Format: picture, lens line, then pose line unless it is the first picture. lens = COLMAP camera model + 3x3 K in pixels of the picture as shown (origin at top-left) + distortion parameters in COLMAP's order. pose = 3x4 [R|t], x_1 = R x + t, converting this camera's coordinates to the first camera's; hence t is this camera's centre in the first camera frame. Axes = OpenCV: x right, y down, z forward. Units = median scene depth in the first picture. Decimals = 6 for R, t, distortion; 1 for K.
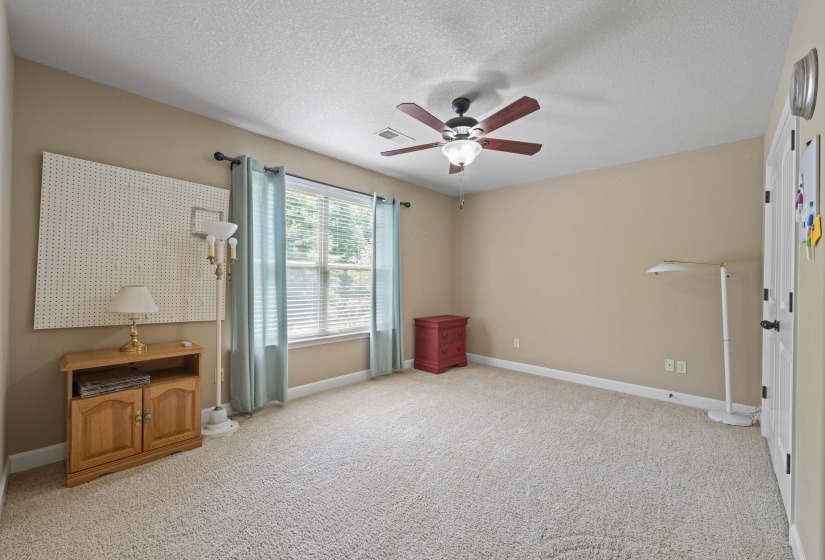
lens RADIAL K [[340.5, 0, 412.5], [0, 340.5, 280.0], [0, 0, 1]] dist [-0.000630, -0.000088]
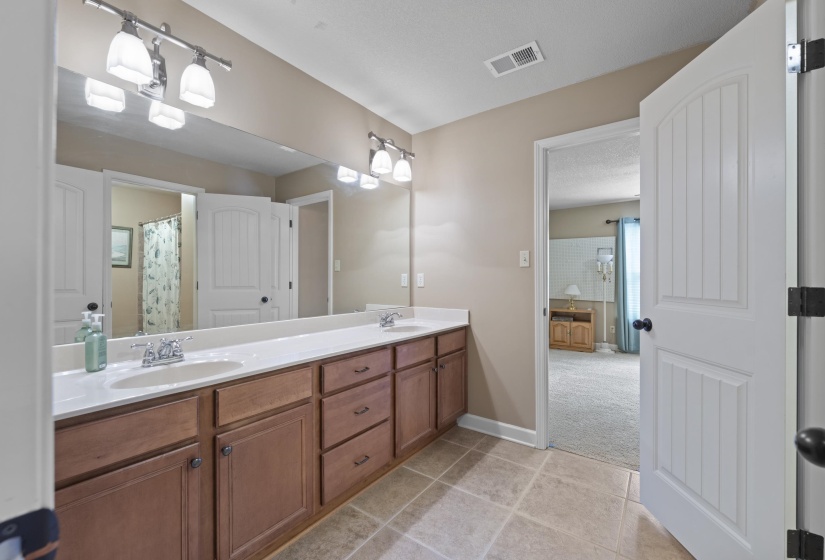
lens RADIAL K [[340.5, 0, 412.5], [0, 340.5, 280.0], [0, 0, 1]] dist [-0.000630, -0.000088]
pose [[0.114722, -0.012564, -0.993318, 1.510380], [0.000326, 0.999920, -0.012610, 0.017427], [0.993398, 0.001123, 0.114717, -0.467344]]
